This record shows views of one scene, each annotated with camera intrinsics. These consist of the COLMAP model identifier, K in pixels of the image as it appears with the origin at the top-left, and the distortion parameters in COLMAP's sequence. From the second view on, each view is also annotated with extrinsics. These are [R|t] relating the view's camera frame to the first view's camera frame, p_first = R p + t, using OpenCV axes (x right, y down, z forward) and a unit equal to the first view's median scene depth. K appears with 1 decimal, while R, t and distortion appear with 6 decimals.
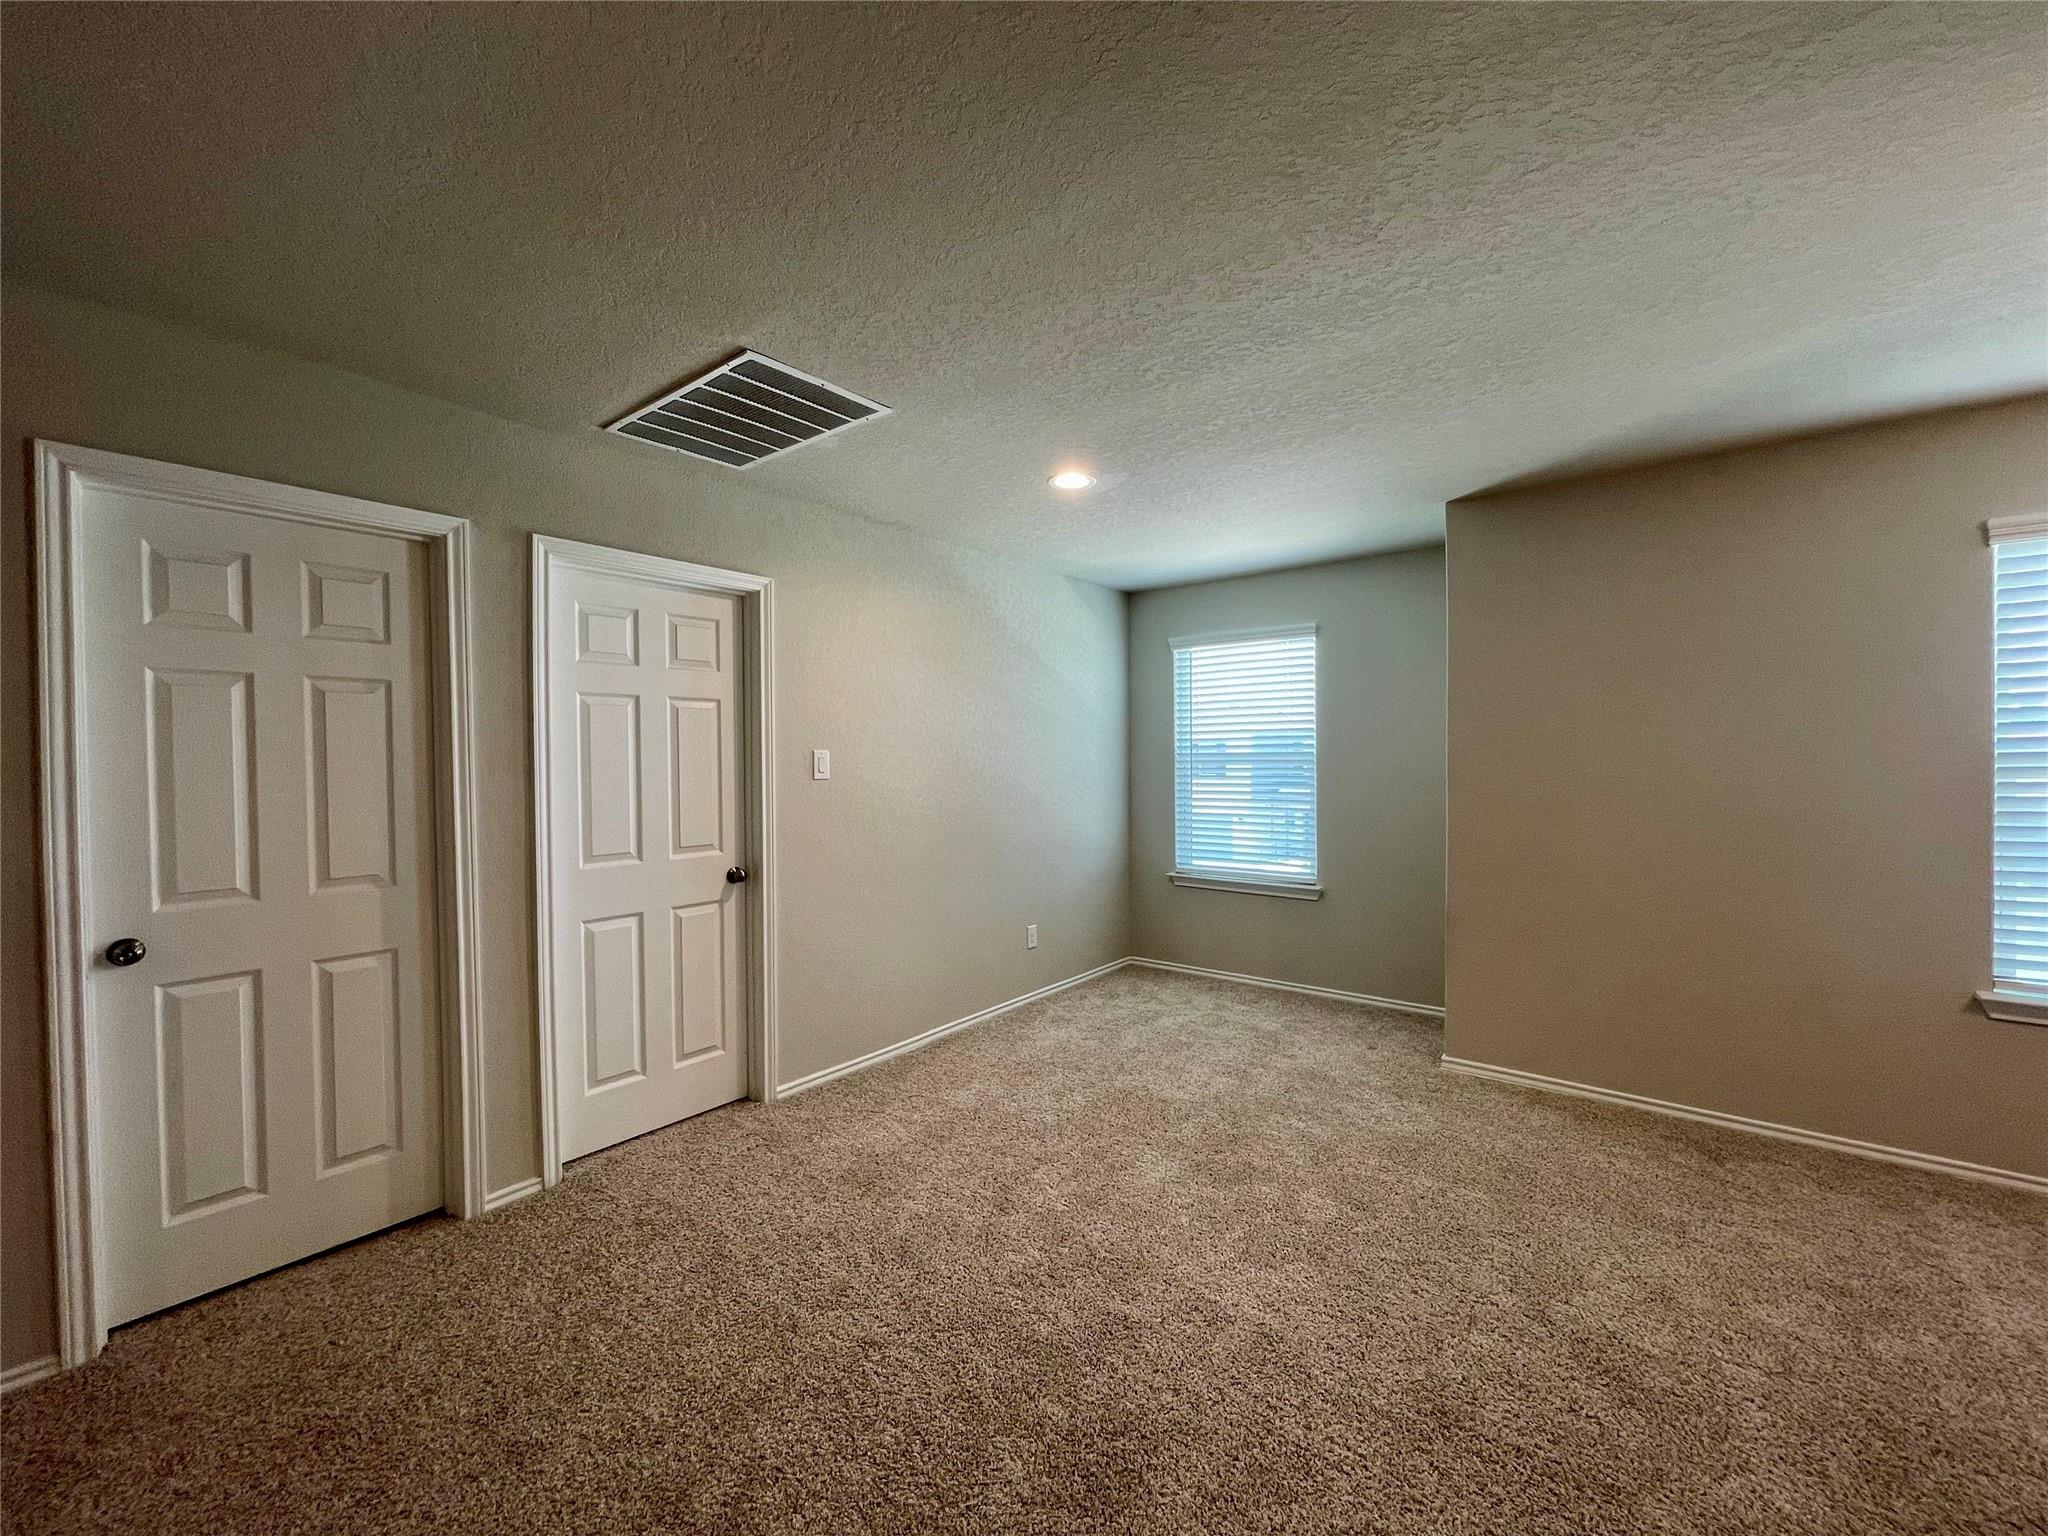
lens RADIAL K [[832.2, 0, 1021.1], [0, 832.2, 772.5], [0, 0, 1]] dist [0.000390, 0.000340]
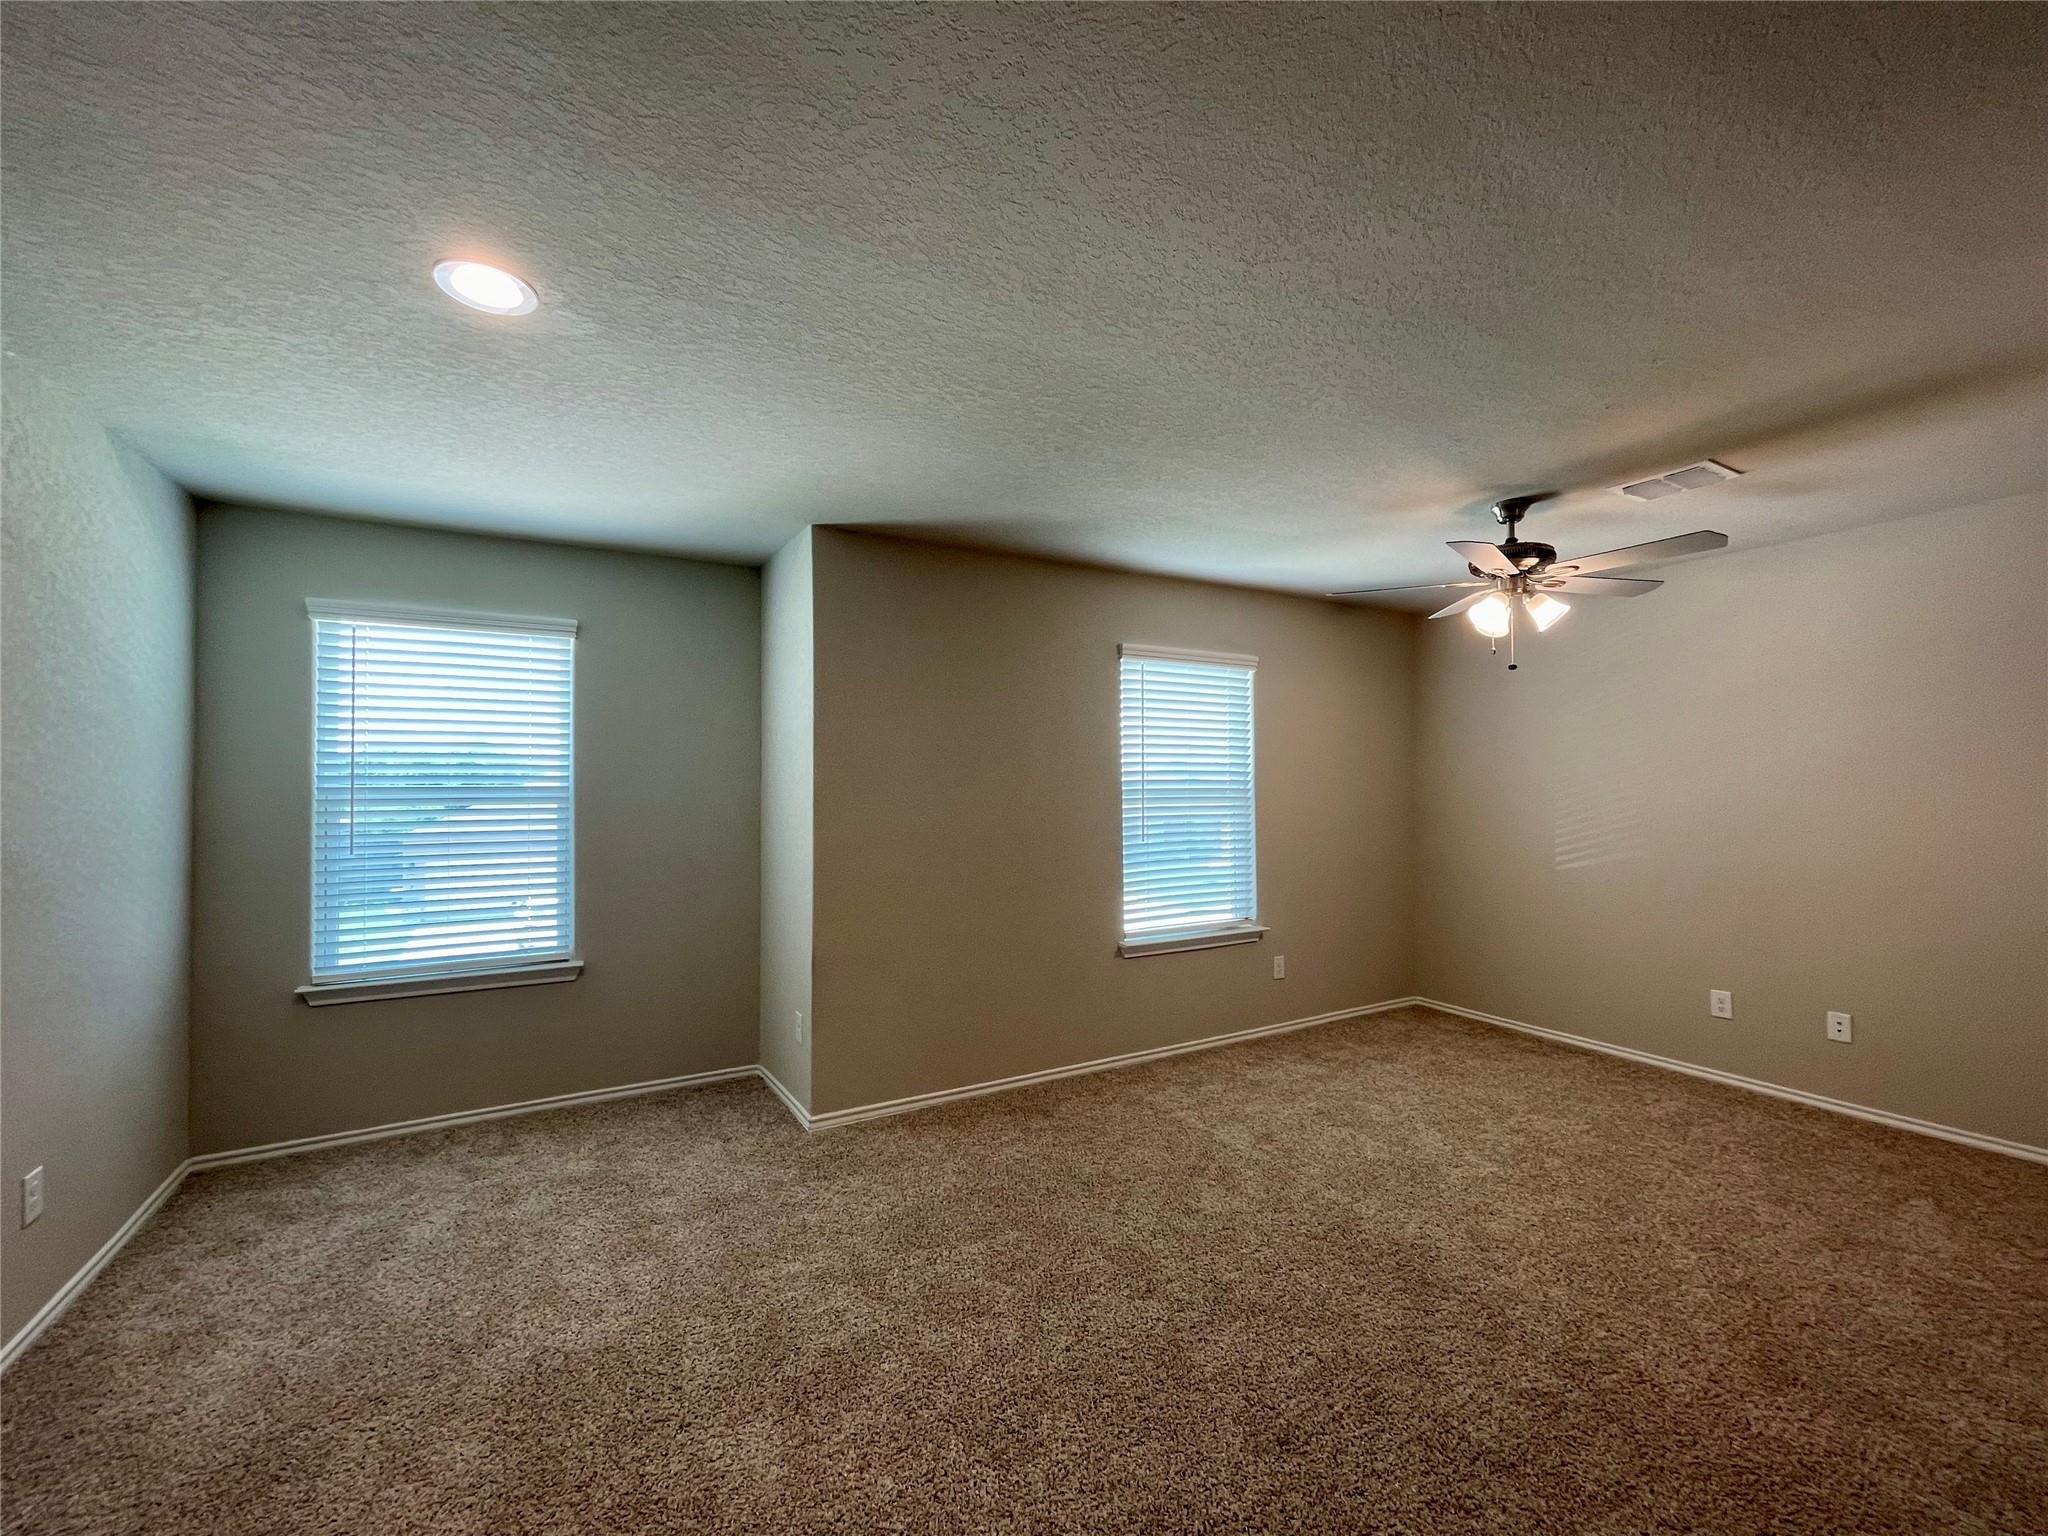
lens RADIAL K [[832.2, 0, 1021.1], [0, 832.2, 772.5], [0, 0, 1]] dist [0.000390, 0.000340]
pose [[0.369693, 0.018909, 0.928962, -0.219904], [0.017968, 0.999460, -0.027494, -0.009470], [-0.928980, 0.026856, 0.369154, 0.346701]]
